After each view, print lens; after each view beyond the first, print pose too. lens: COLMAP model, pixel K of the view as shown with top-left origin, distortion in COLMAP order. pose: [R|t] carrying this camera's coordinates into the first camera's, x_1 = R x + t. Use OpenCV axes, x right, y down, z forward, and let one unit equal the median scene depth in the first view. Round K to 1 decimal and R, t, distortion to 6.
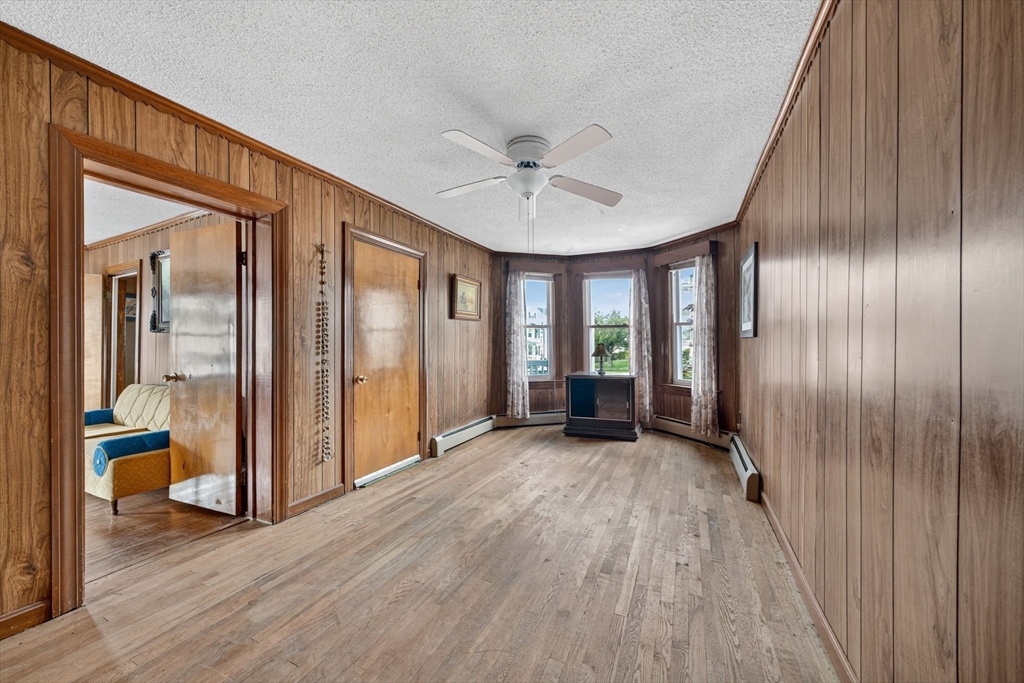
lens RADIAL K [[335.4, 0, 514.3], [0, 335.4, 343.7], [0, 0, 1]] dist [-0.009409, 0.000937]
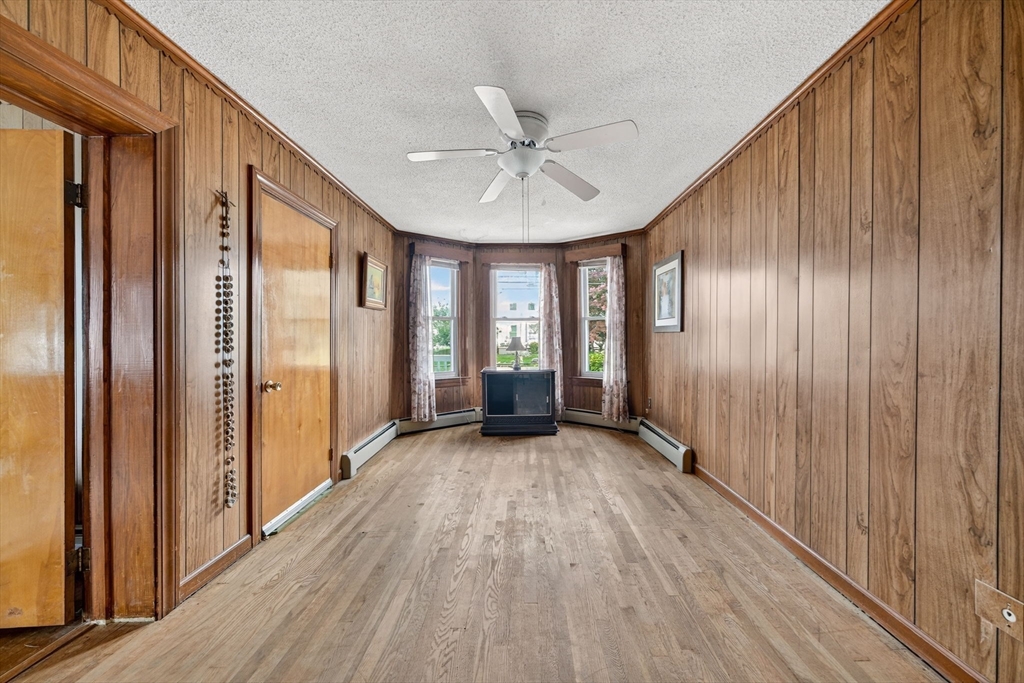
lens RADIAL K [[359.2, 0, 516.7], [0, 359.2, 337.4], [0, 0, 1]] dist [-0.011651, 0.002664]
pose [[0.918653, 0.001612, 0.395061, -0.308453], [-0.001520, 0.999999, -0.000546, 0.000858], [-0.395061, -0.000099, 0.918655, 0.086486]]
